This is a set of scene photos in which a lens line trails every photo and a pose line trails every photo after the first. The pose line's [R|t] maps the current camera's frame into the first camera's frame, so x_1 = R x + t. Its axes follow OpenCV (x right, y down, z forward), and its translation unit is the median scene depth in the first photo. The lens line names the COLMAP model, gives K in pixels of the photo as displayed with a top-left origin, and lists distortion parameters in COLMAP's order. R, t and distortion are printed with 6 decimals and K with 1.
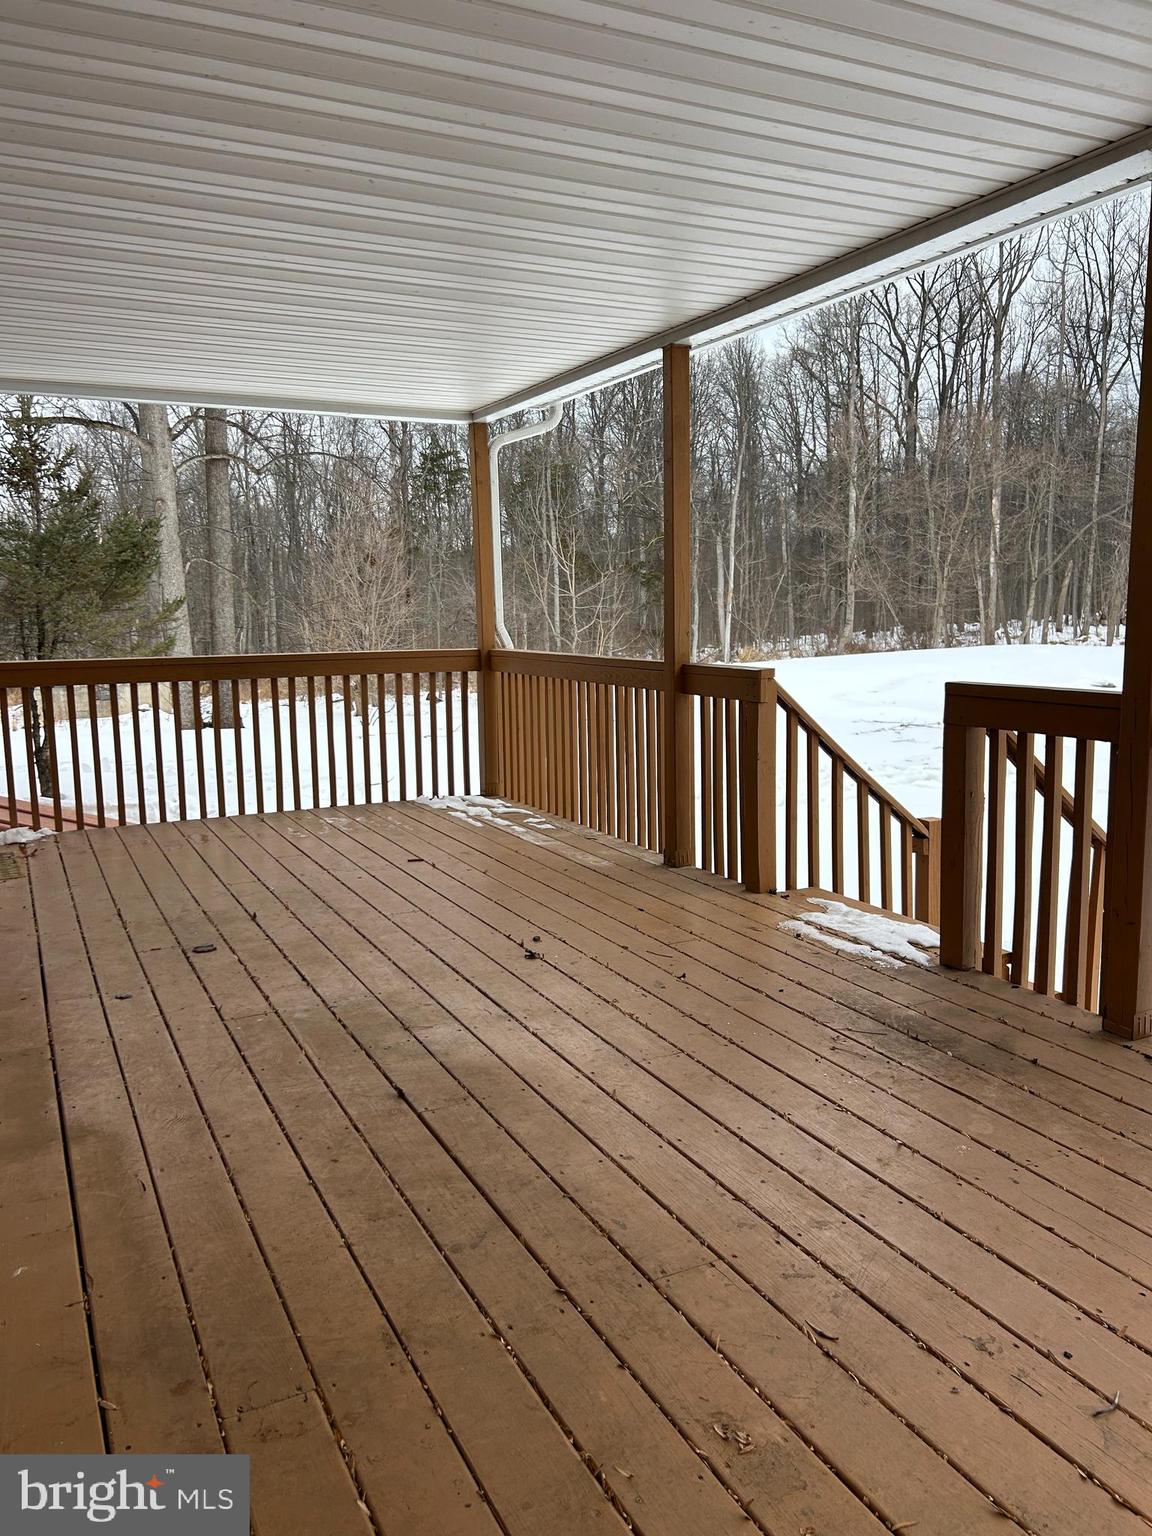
lens RADIAL K [[1156.9, 0, 582.4], [0, 1156.9, 761.8], [0, 0, 1]] dist [0.057187, -0.007505]
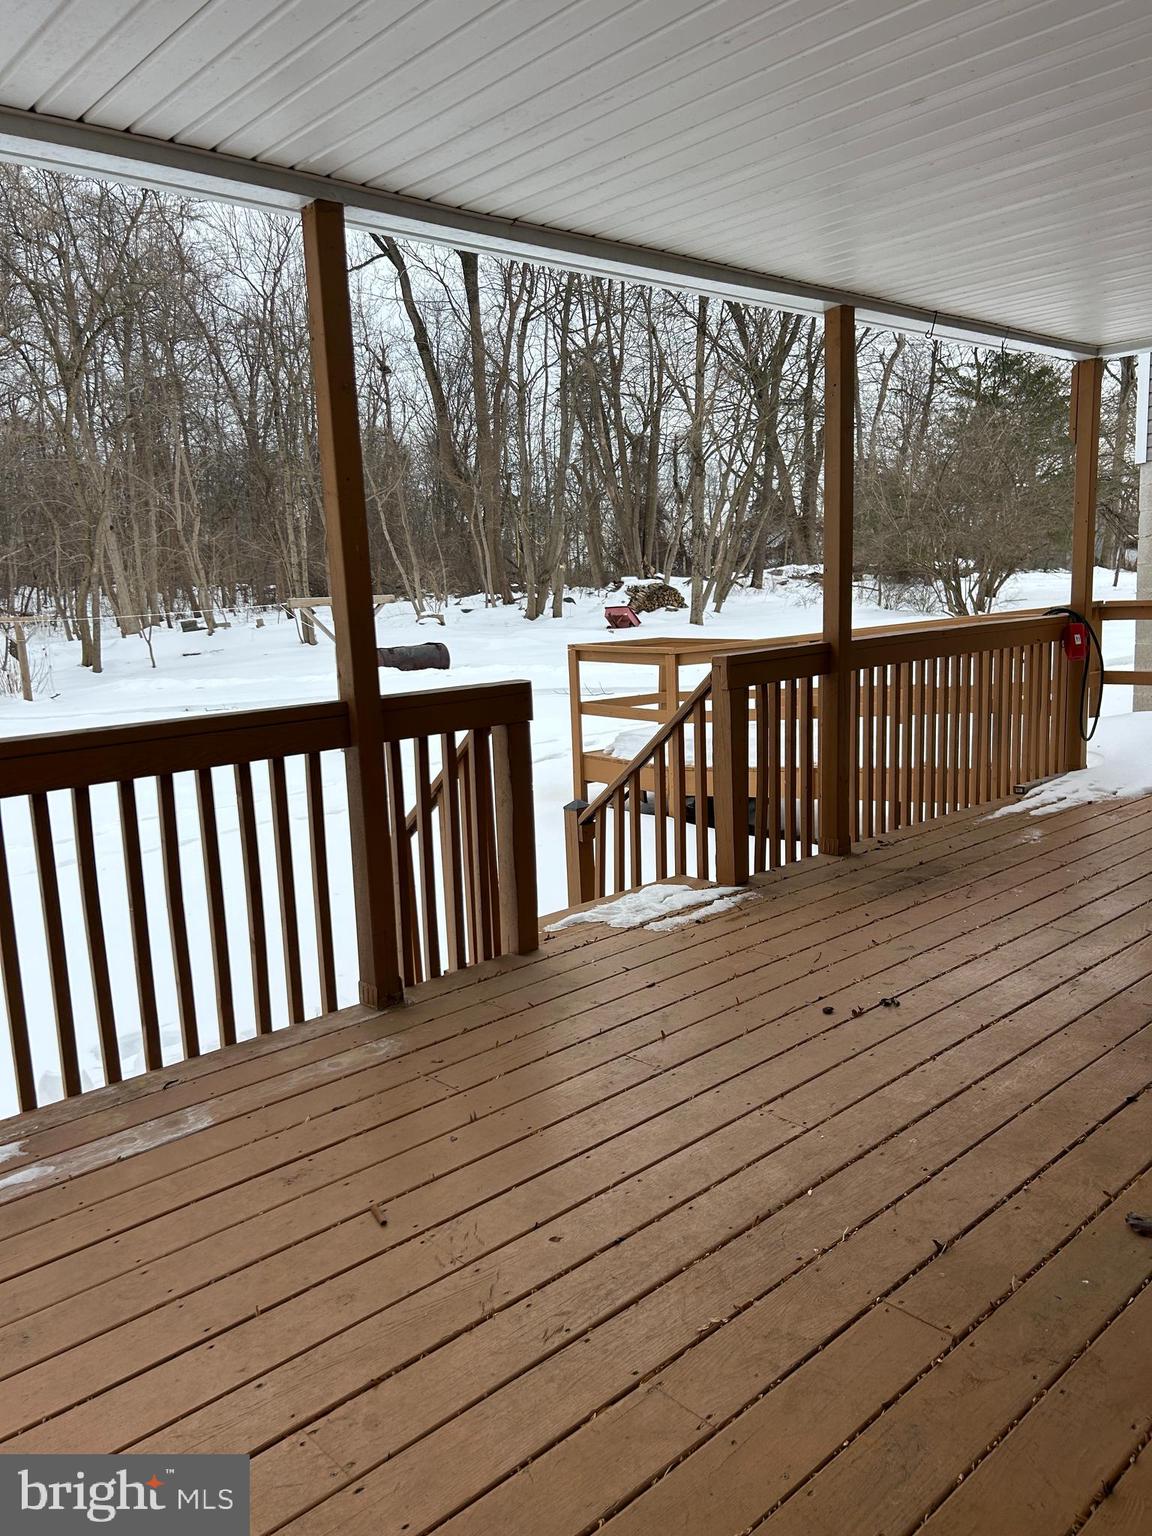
lens RADIAL K [[1156.9, 0, 561.2], [0, 1156.9, 769.6], [0, 0, 1]] dist [0.057187, -0.007505]
pose [[-0.287311, -0.137677, 0.947891, -0.793937], [0.161930, 0.968390, 0.189736, -0.212200], [-0.944050, 0.208006, -0.255935, 1.449253]]
